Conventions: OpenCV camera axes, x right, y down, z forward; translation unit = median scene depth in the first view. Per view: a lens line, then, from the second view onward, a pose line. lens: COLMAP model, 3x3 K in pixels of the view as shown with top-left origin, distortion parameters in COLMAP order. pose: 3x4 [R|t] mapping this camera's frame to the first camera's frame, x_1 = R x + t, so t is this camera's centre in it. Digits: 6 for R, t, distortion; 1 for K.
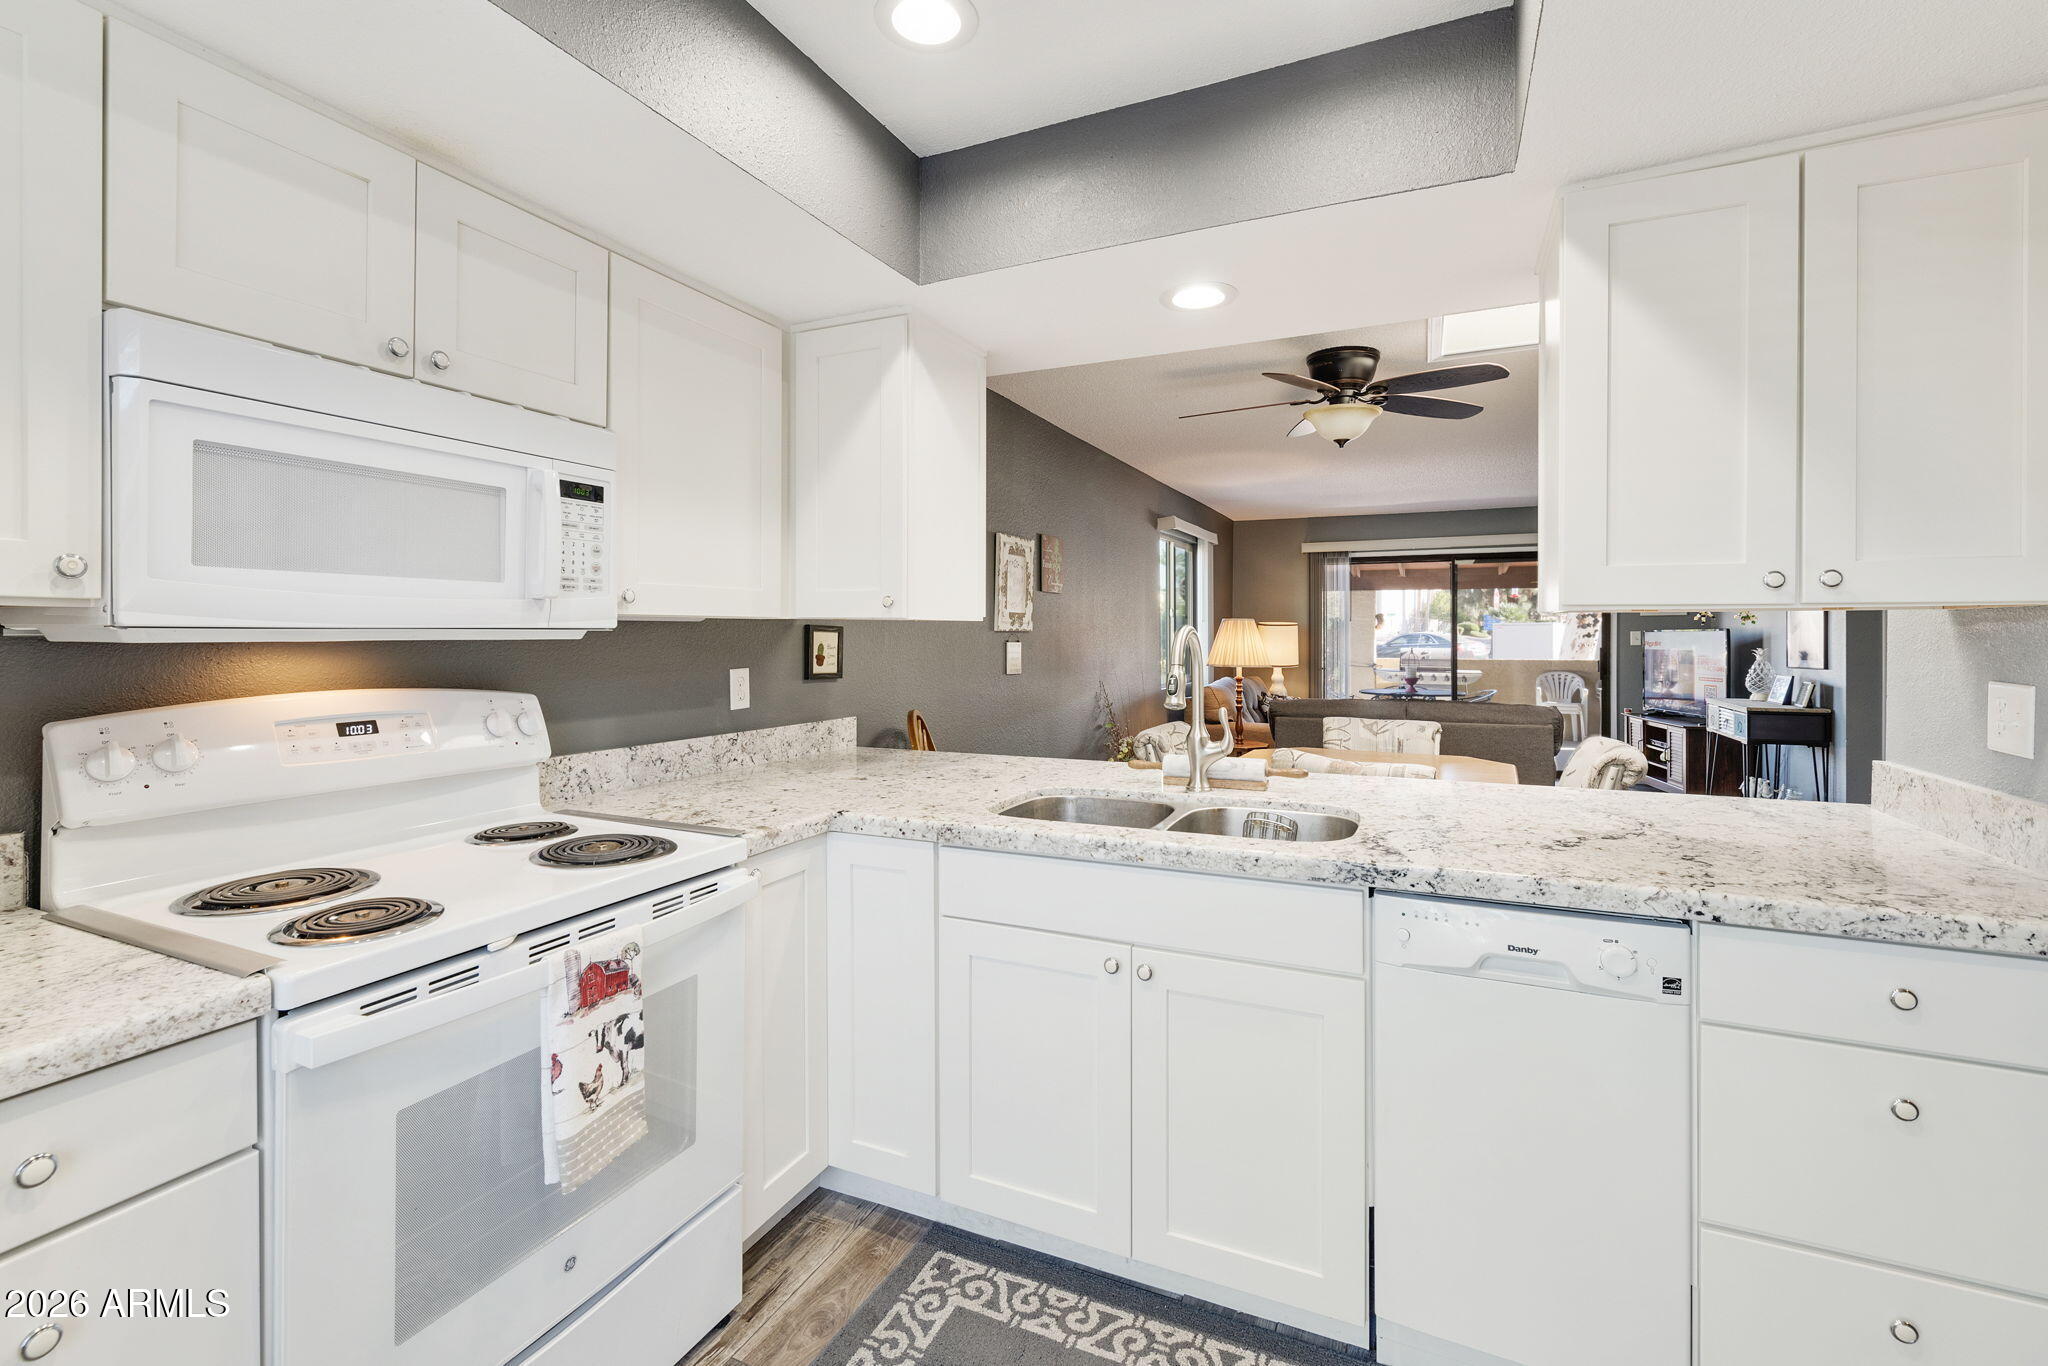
lens RADIAL K [[889.3, 0, 1030.6], [0, 889.3, 632.8], [0, 0, 1]] dist [-0.001773, -0.000671]
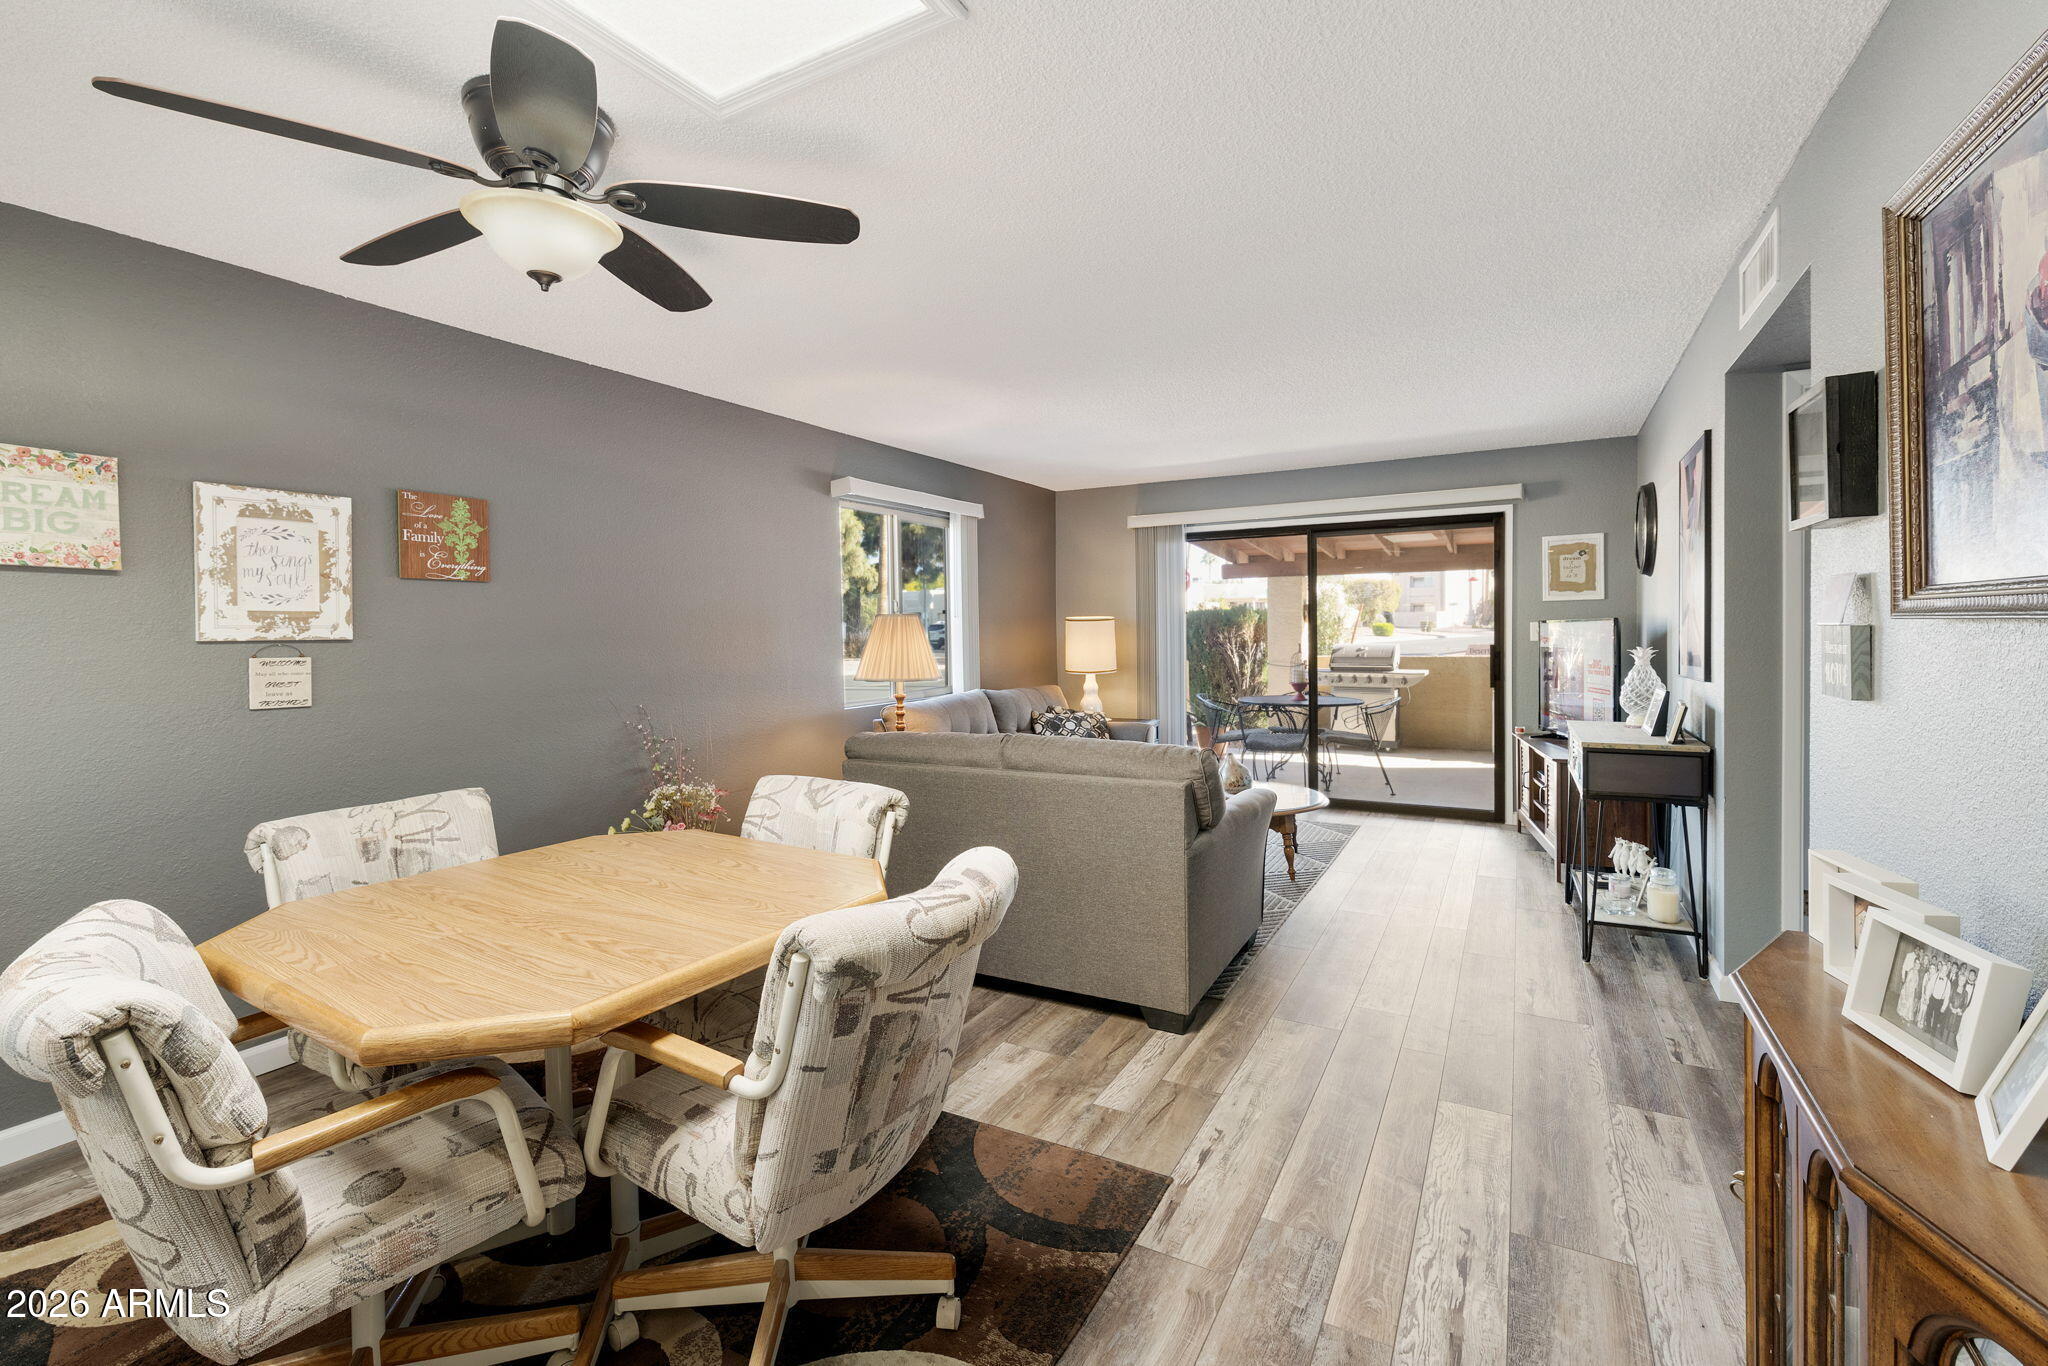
lens RADIAL K [[889.3, 0, 1030.6], [0, 889.3, 632.8], [0, 0, 1]] dist [-0.001773, -0.000671]
pose [[0.997506, -0.012971, -0.069386, 1.399710], [0.013235, 0.999907, 0.003339, -0.004366], [0.069336, -0.004249, 0.997584, 1.033787]]
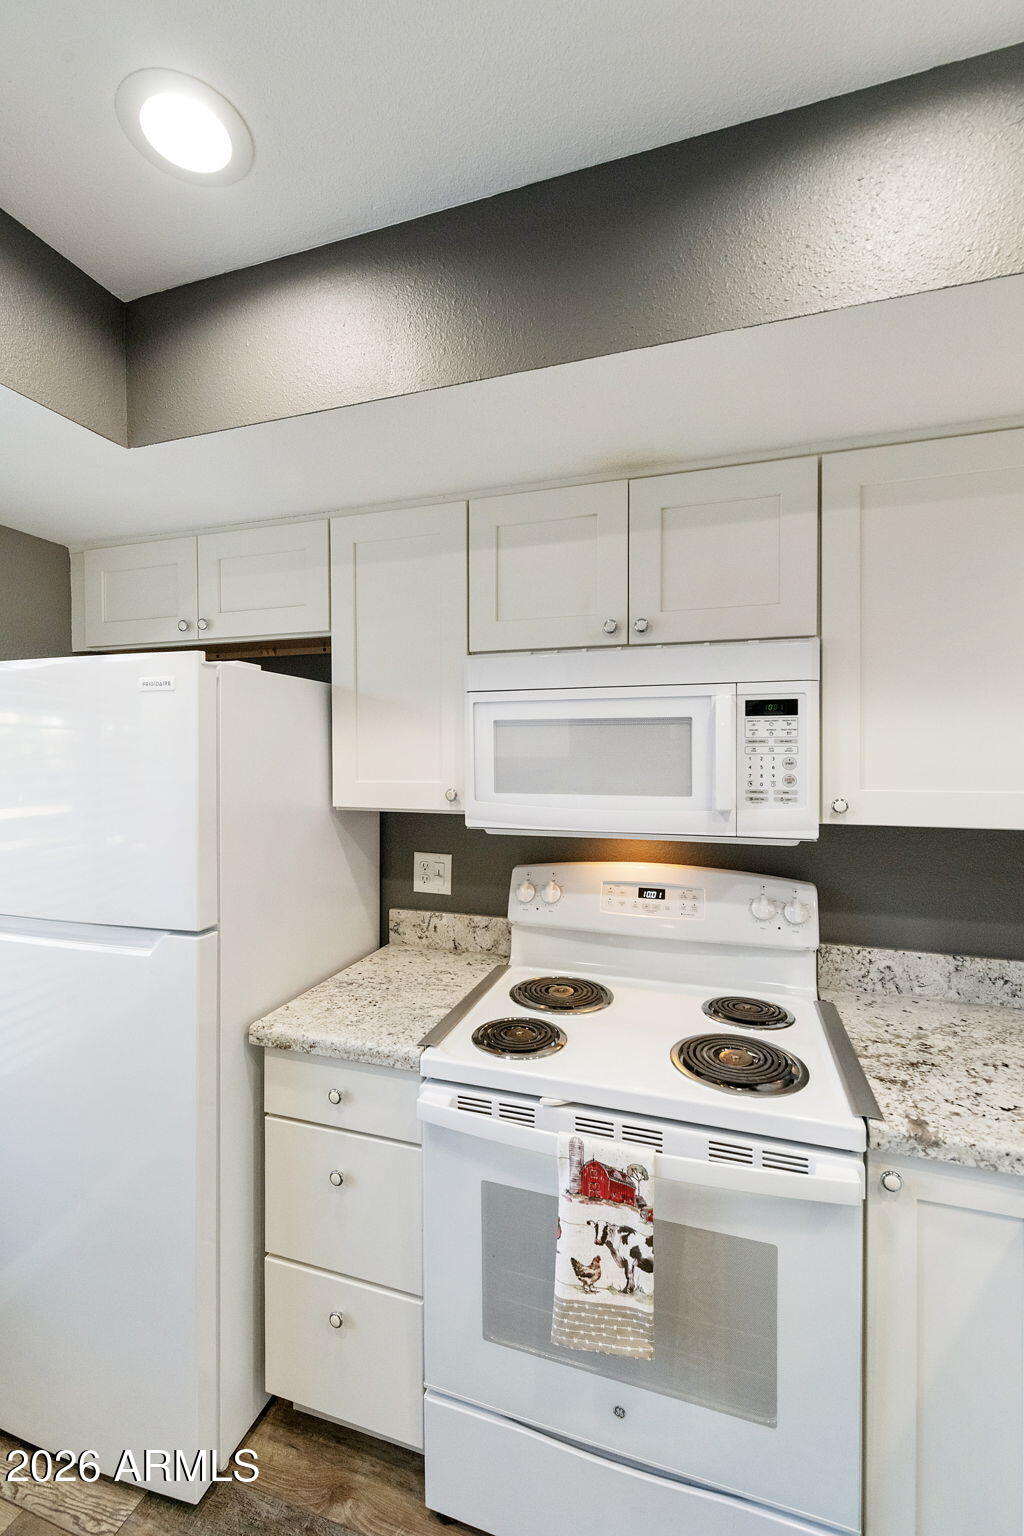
lens RADIAL K [[667.0, 0, 487.1], [0, 667.0, 755.5], [0, 0, 1]] dist [-0.001773, -0.000671]
pose [[0.090439, 0.005611, -0.995886, 0.243507], [0.001549, 0.999982, 0.005775, -0.106821], [0.995901, -0.002064, 0.090428, 0.591310]]
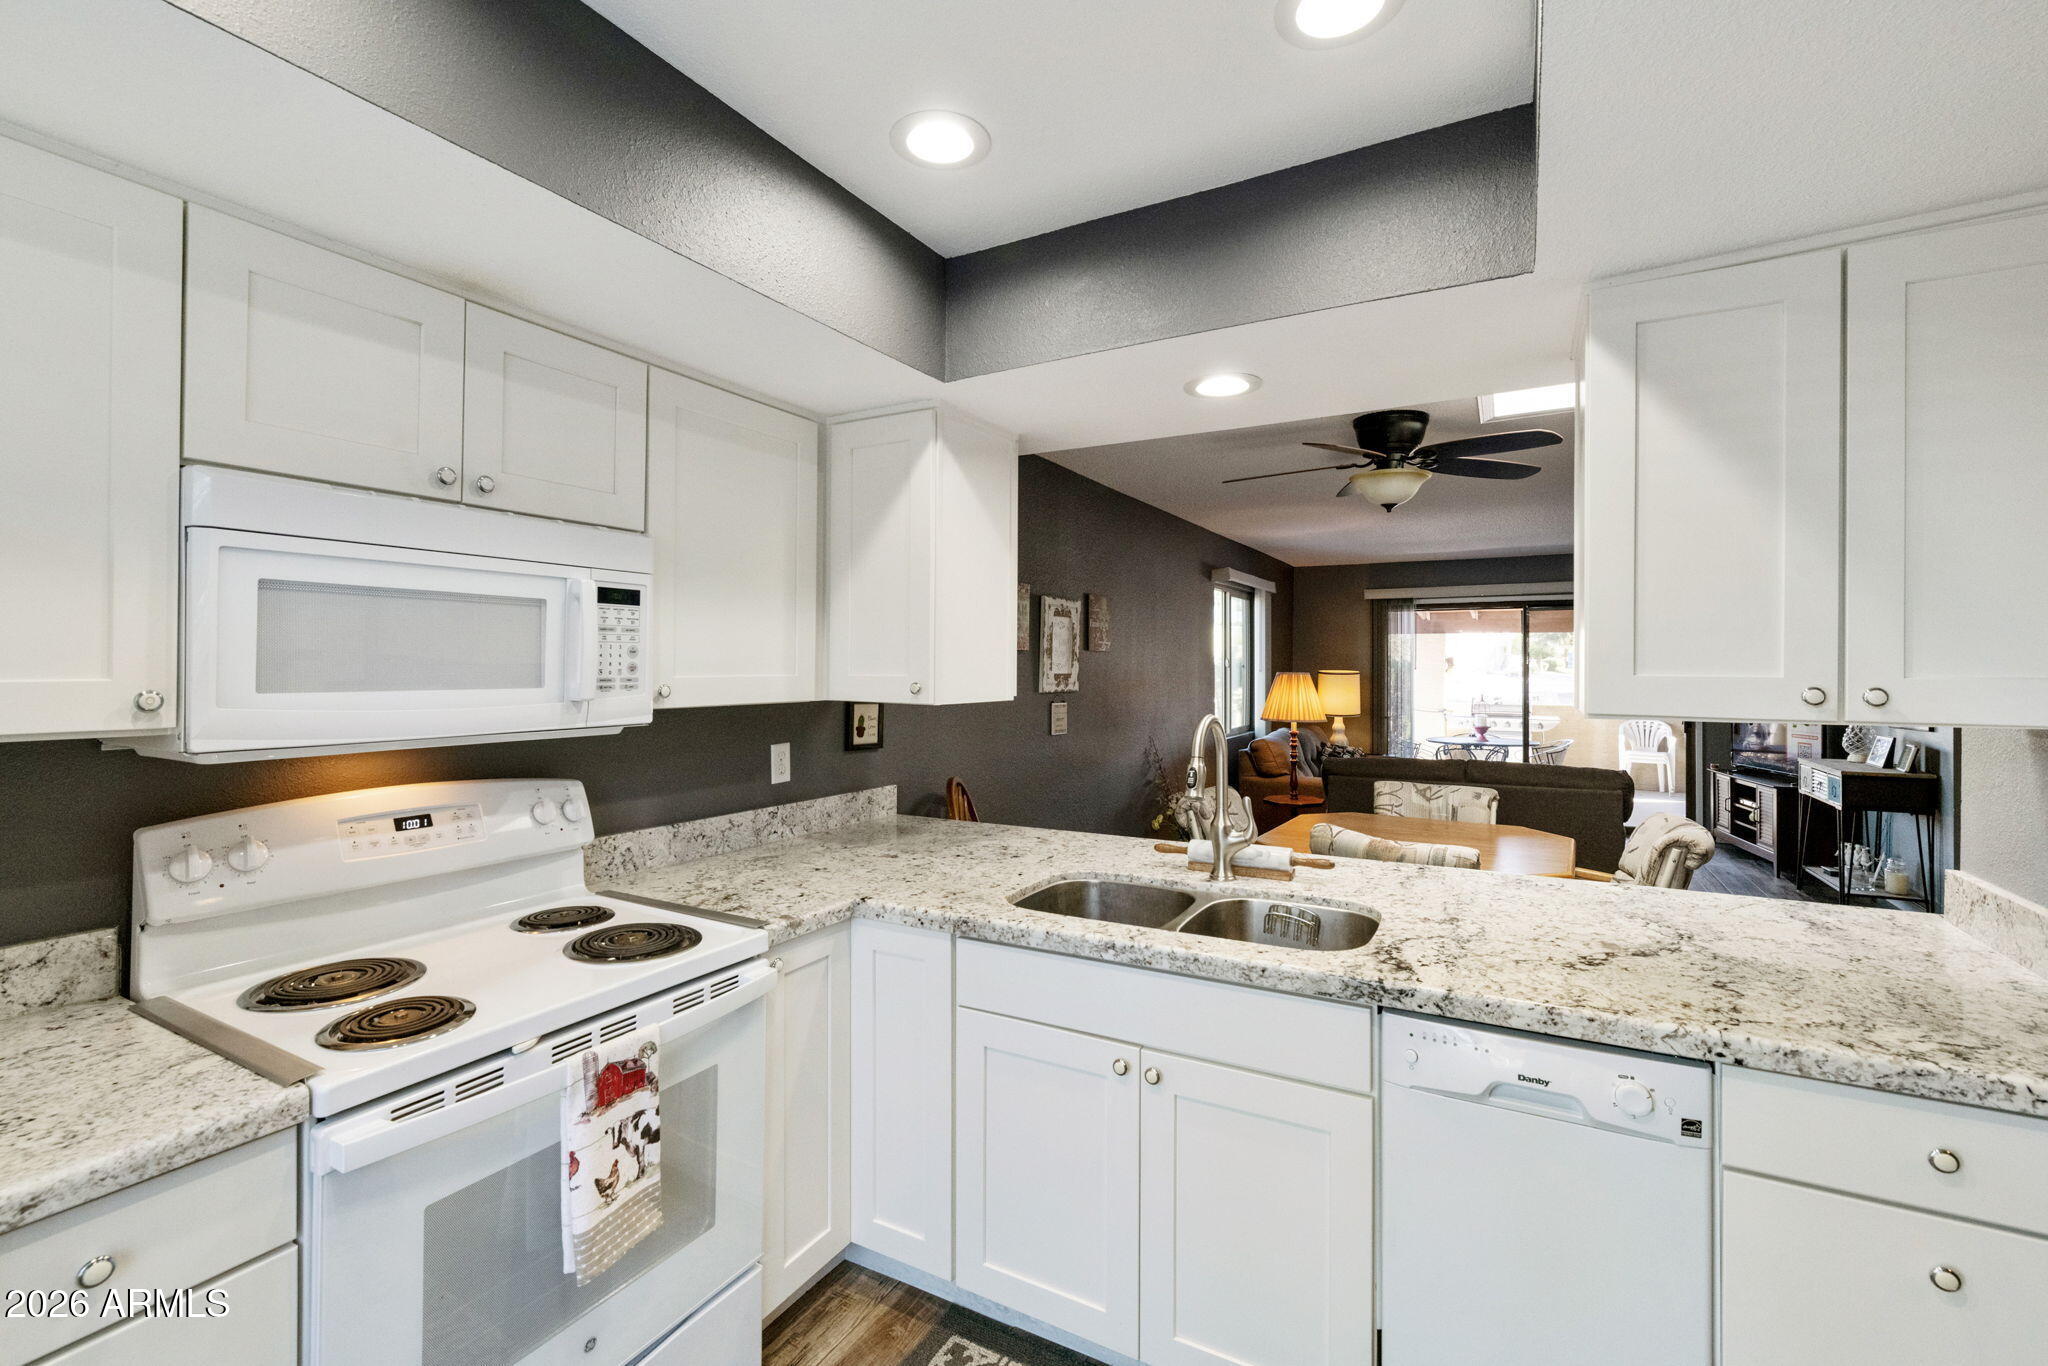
lens RADIAL K [[883.9, 0, 1028.4], [0, 883.9, 659.9], [0, 0, 1]] dist [-0.001561, -0.000649]
pose [[0.996858, 0.003217, -0.079149, 0.063611], [-0.003786, 0.999968, -0.007048, -0.077230], [0.079123, 0.007326, 0.996838, -0.008635]]
